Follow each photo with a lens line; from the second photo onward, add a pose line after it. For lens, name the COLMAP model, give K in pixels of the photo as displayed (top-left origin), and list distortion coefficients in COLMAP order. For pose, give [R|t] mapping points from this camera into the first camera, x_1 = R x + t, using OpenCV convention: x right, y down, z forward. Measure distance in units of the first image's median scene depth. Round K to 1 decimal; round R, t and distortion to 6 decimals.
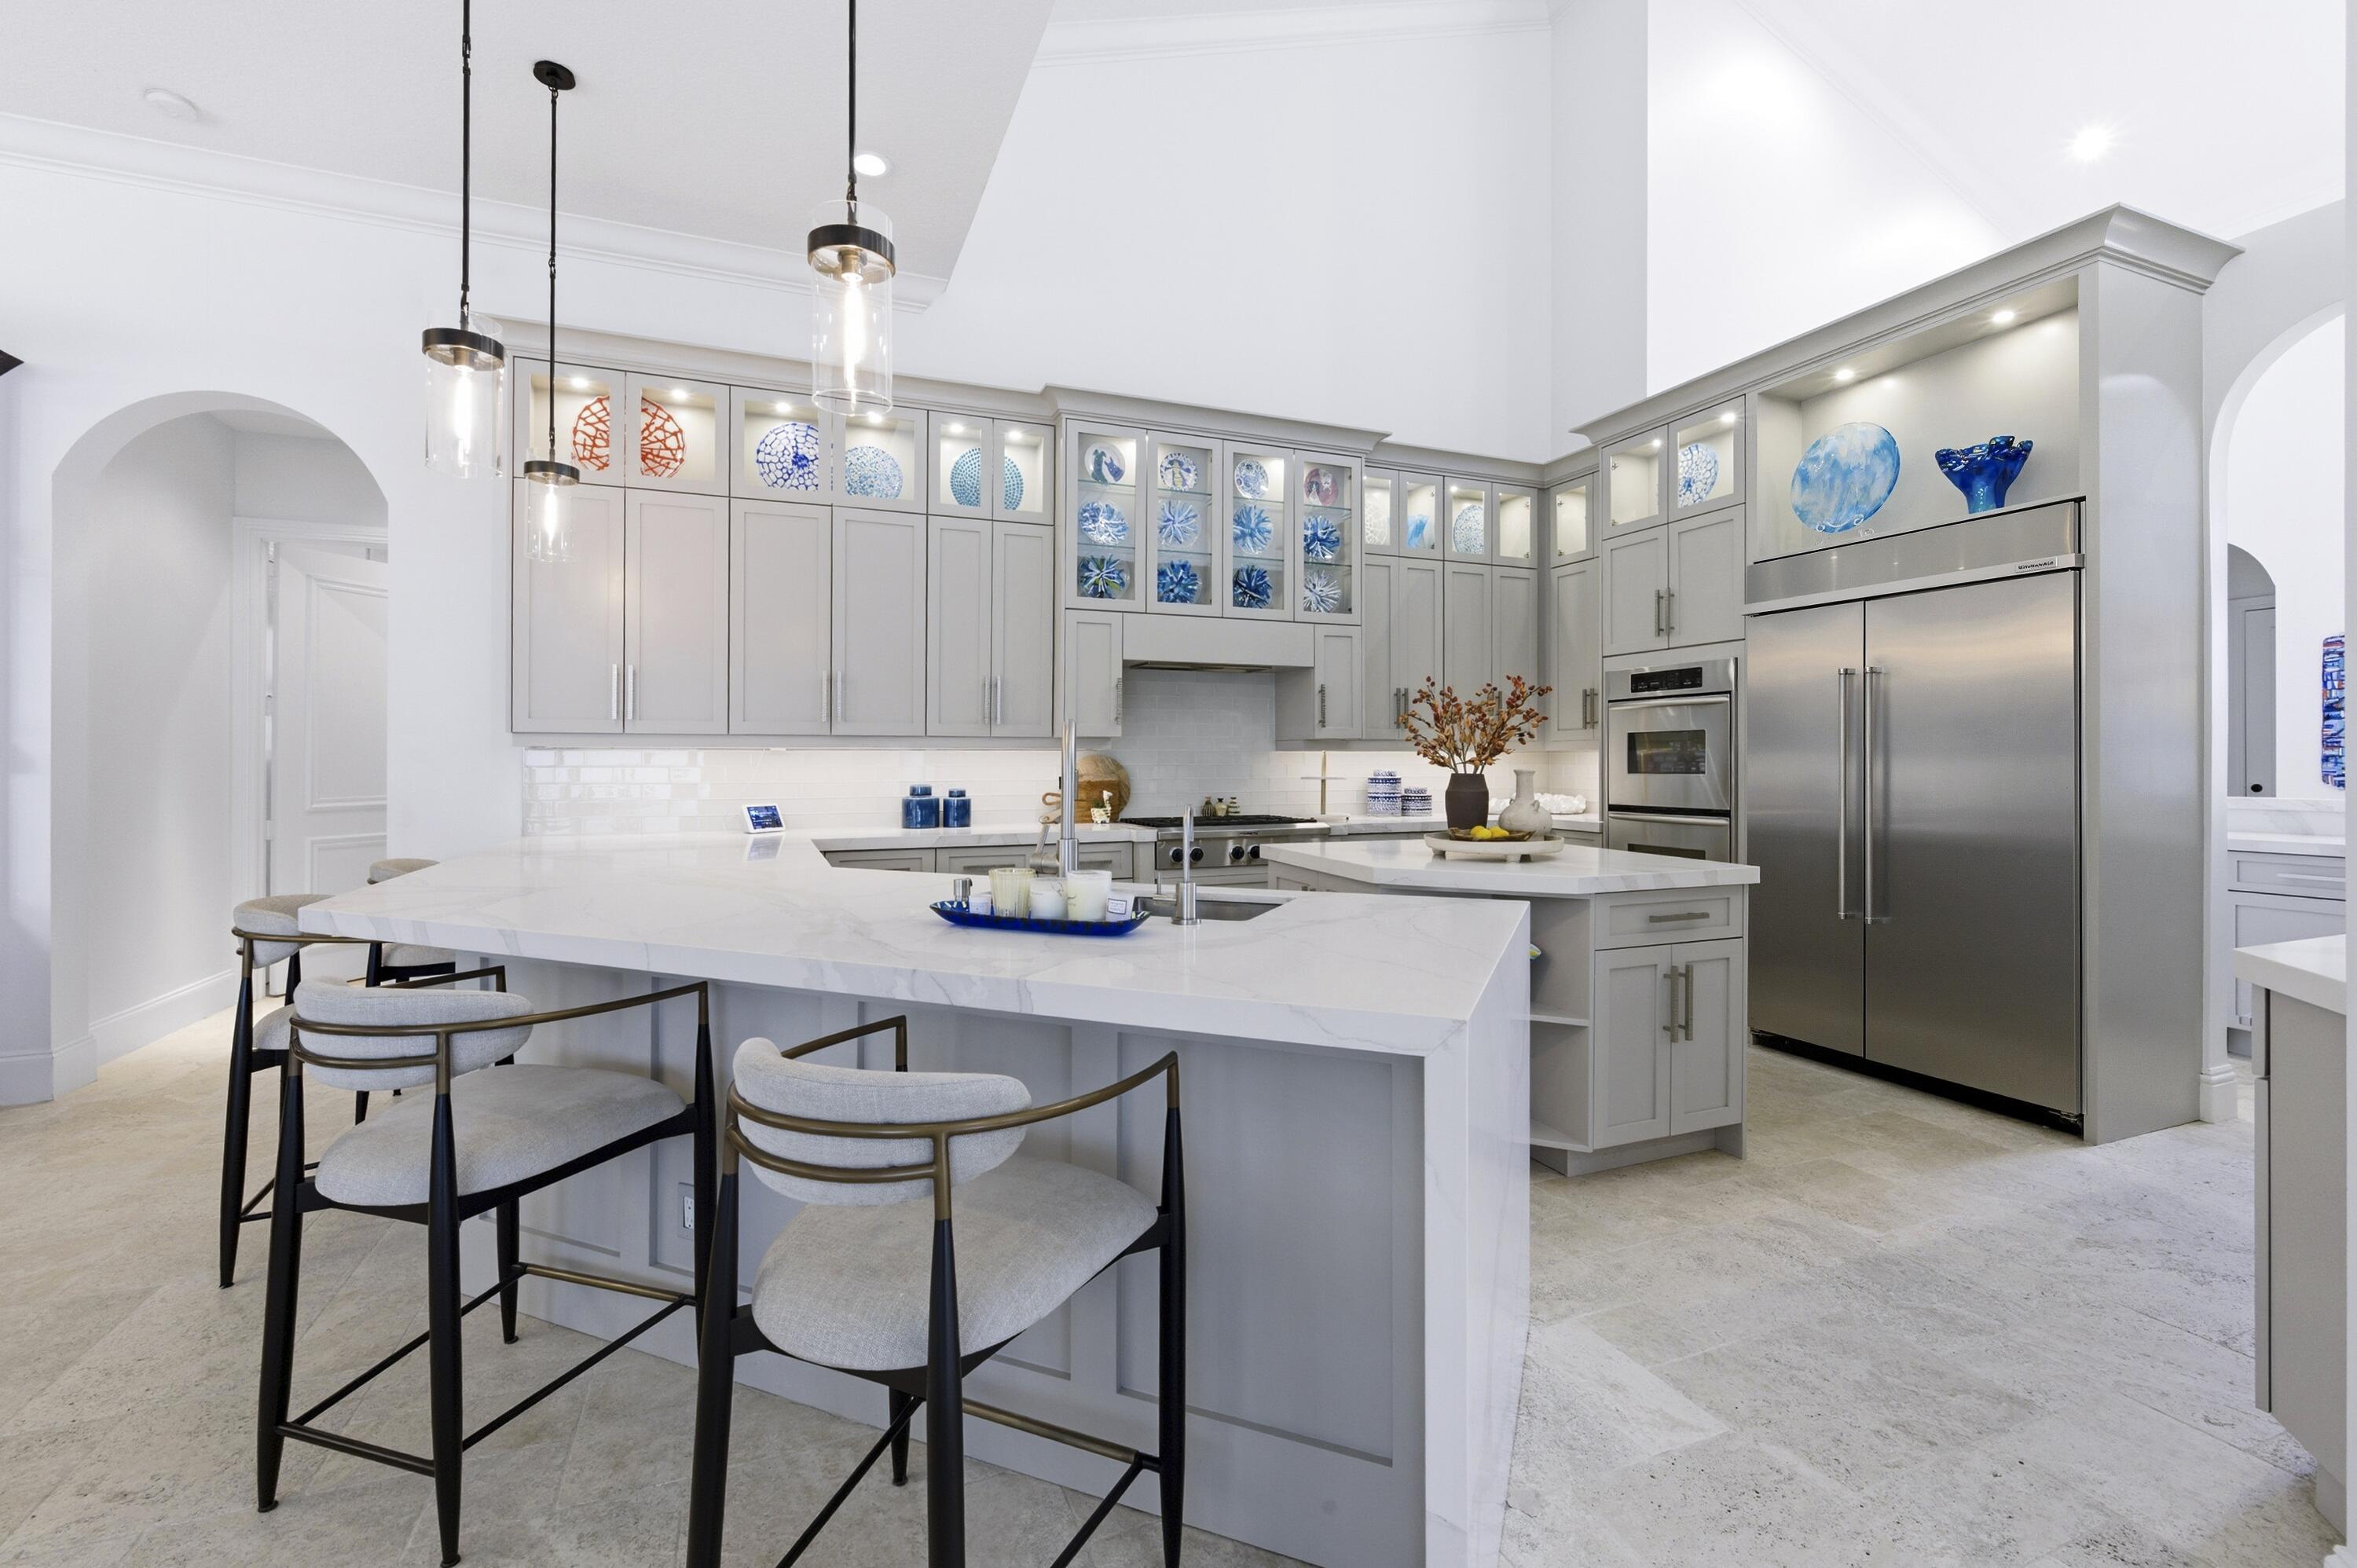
lens RADIAL K [[997.1, 0, 1191.3], [0, 997.1, 768.7], [0, 0, 1]] dist [-0.009222, 0.000208]
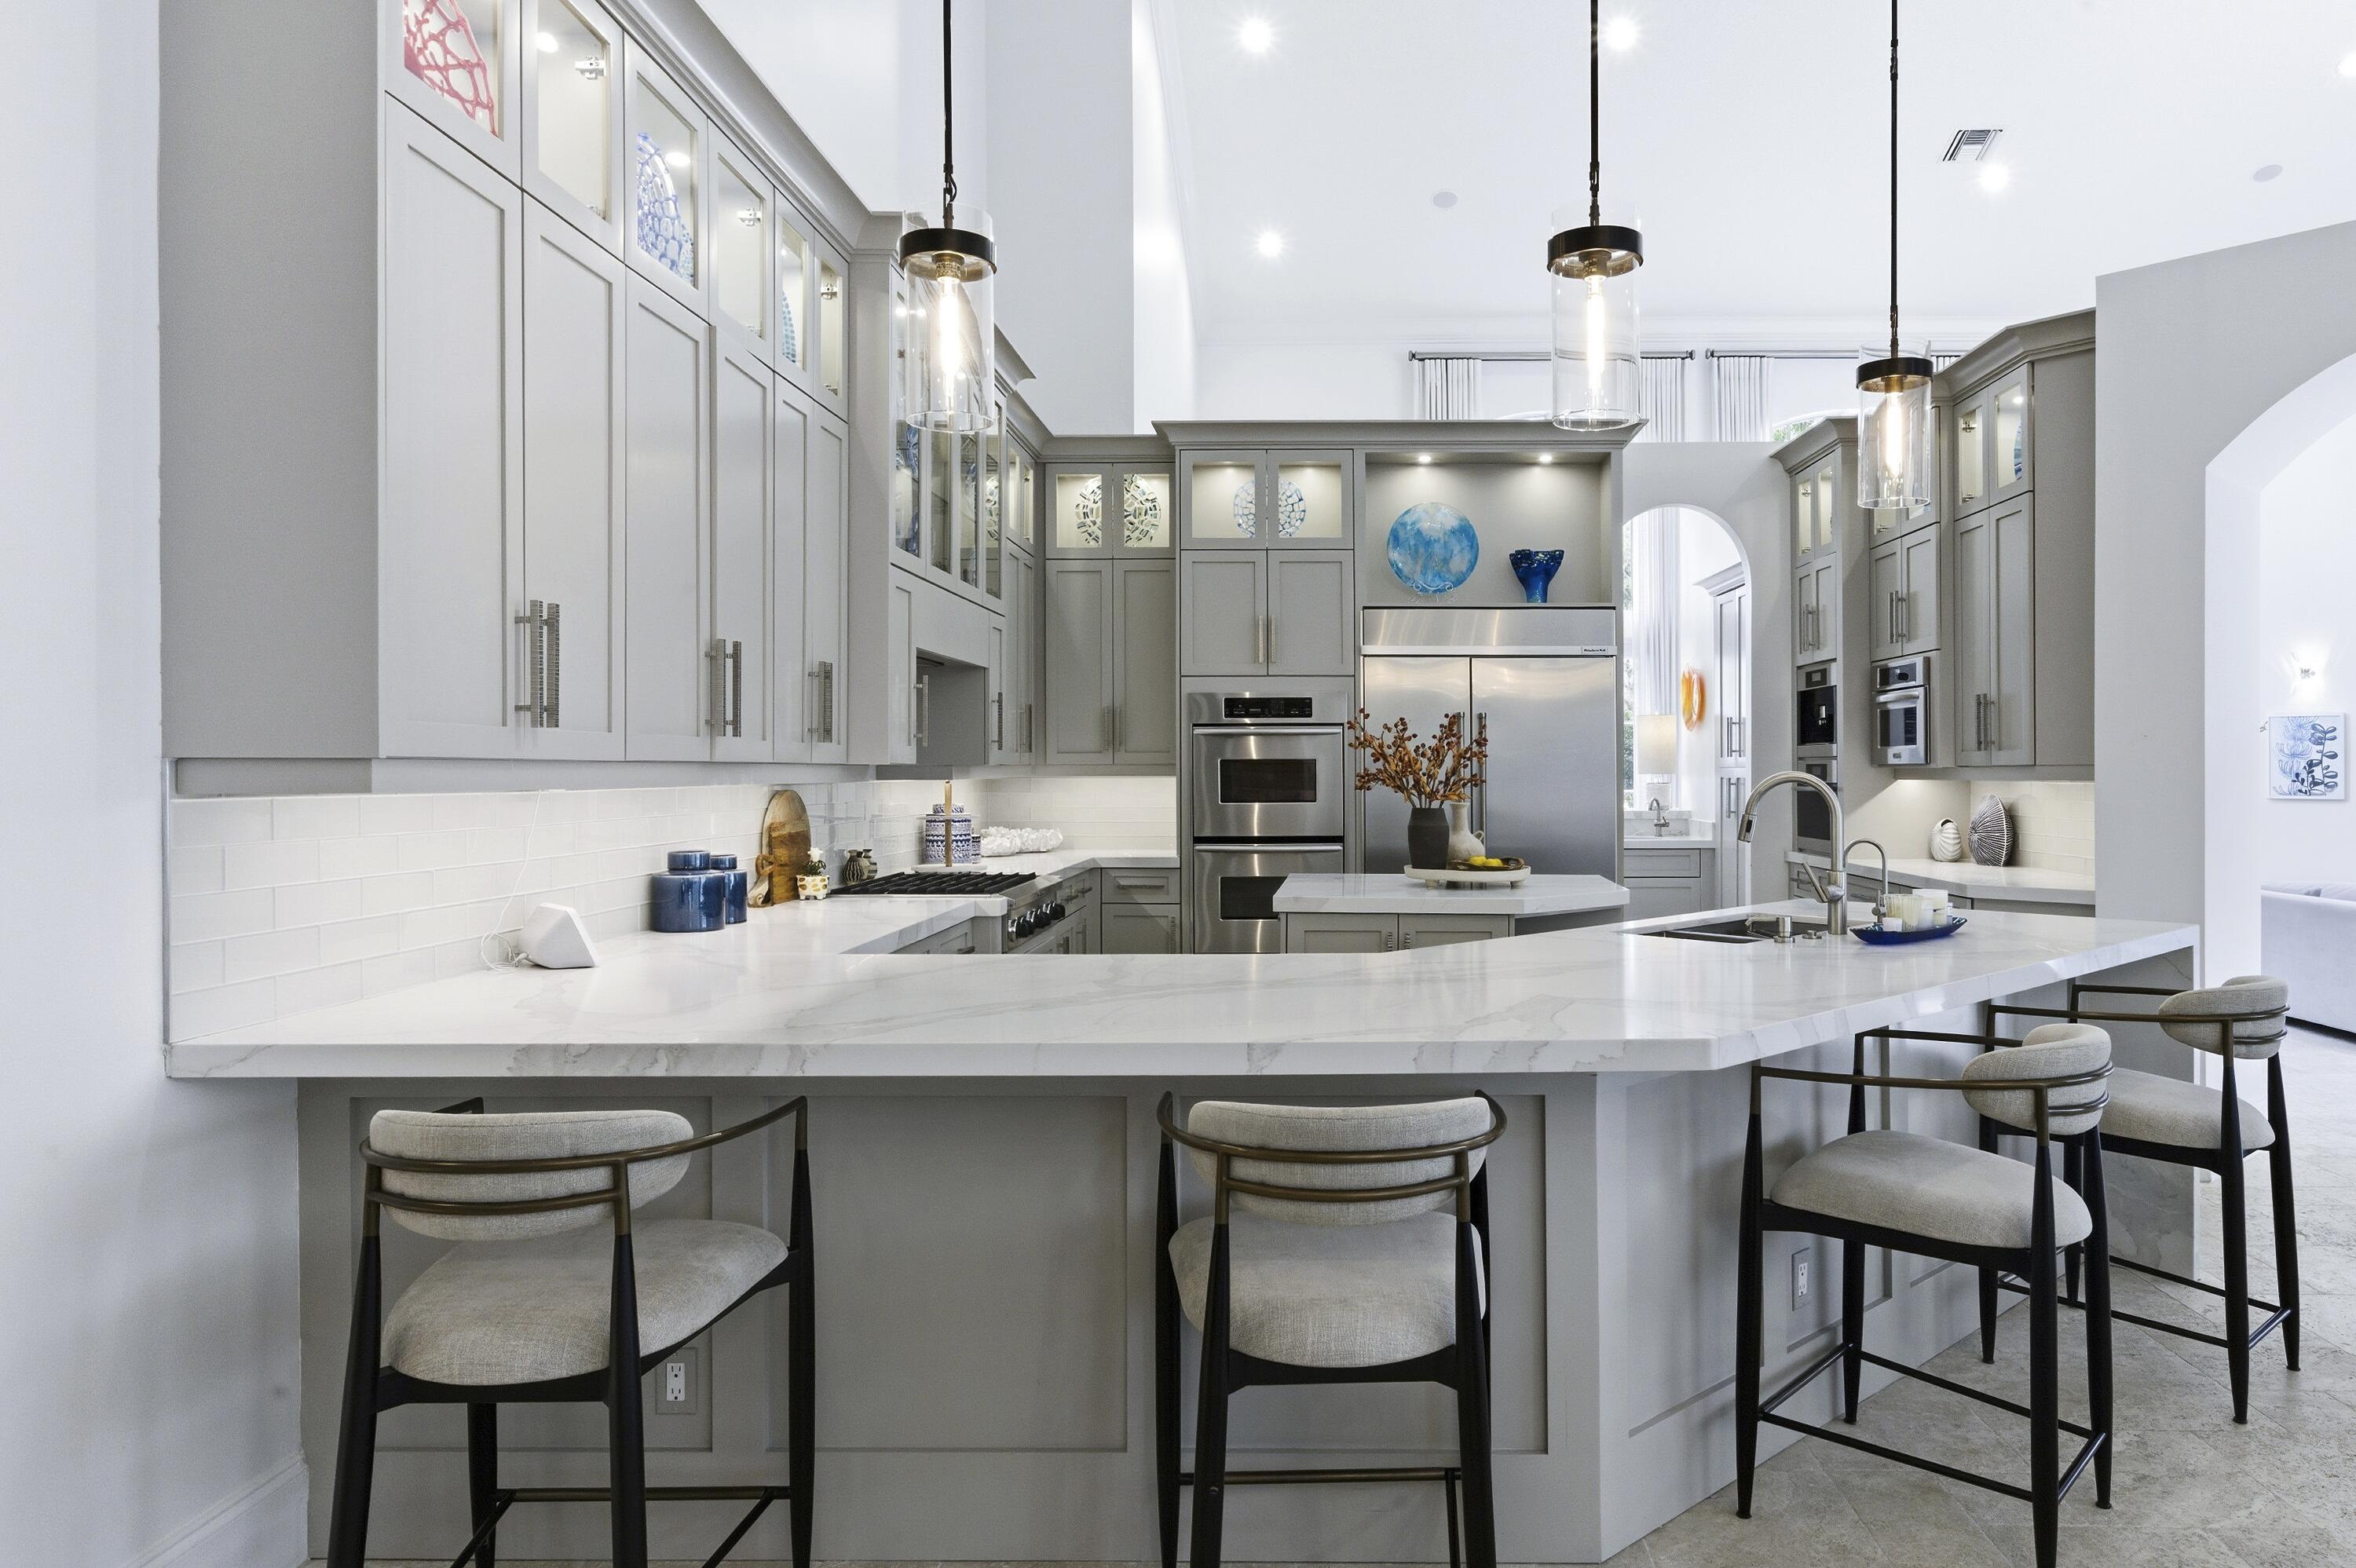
lens RADIAL K [[1510.0, 0, 1308.8], [0, 1510.0, 769.8], [0, 0, 1]] dist [0.003444, 0.002592]
pose [[0.391563, -0.000135, 0.920151, -0.884557], [0.009226, 0.999950, -0.003779, -0.021279], [-0.920105, 0.009969, 0.391545, 0.370789]]
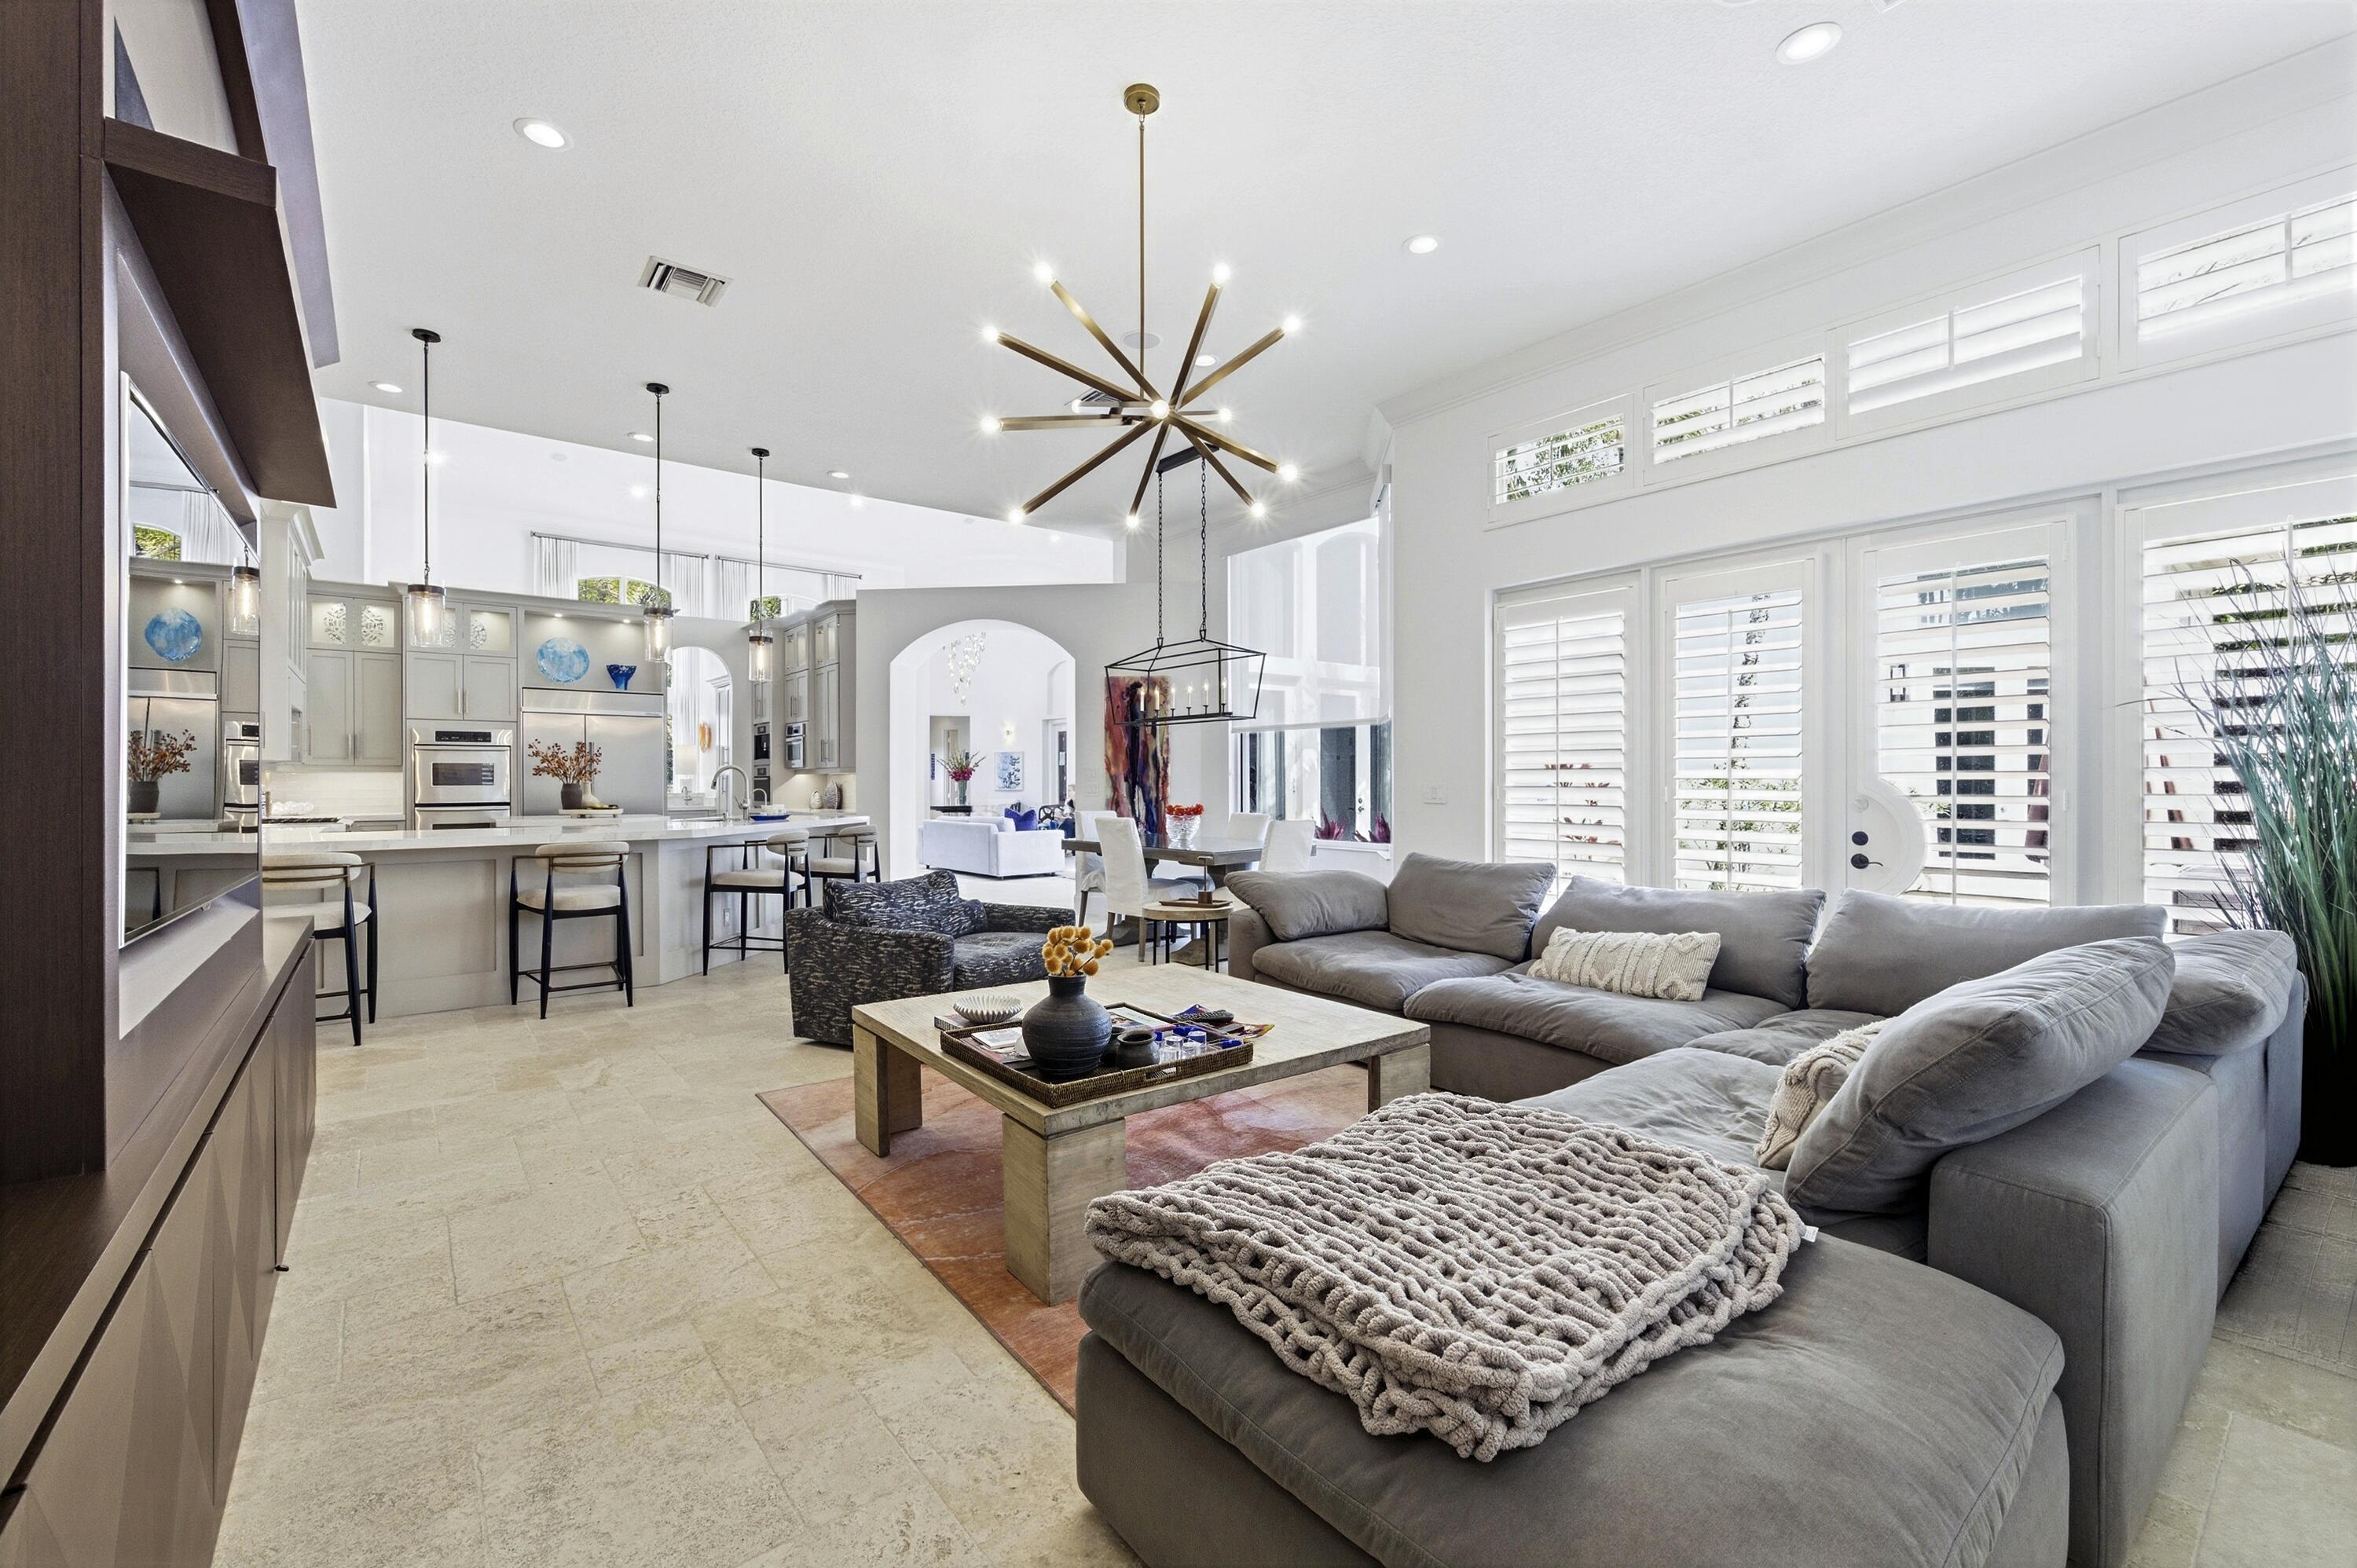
lens RADIAL K [[976.2, 0, 1181.0], [0, 976.2, 769.8], [0, 0, 1]] dist [-0.000783, -0.000039]
pose [[-0.283256, 0.012642, 0.958961, -1.692527], [0.011953, 0.999882, -0.009651, 0.008959], [-0.958970, 0.008729, -0.283374, 0.208786]]
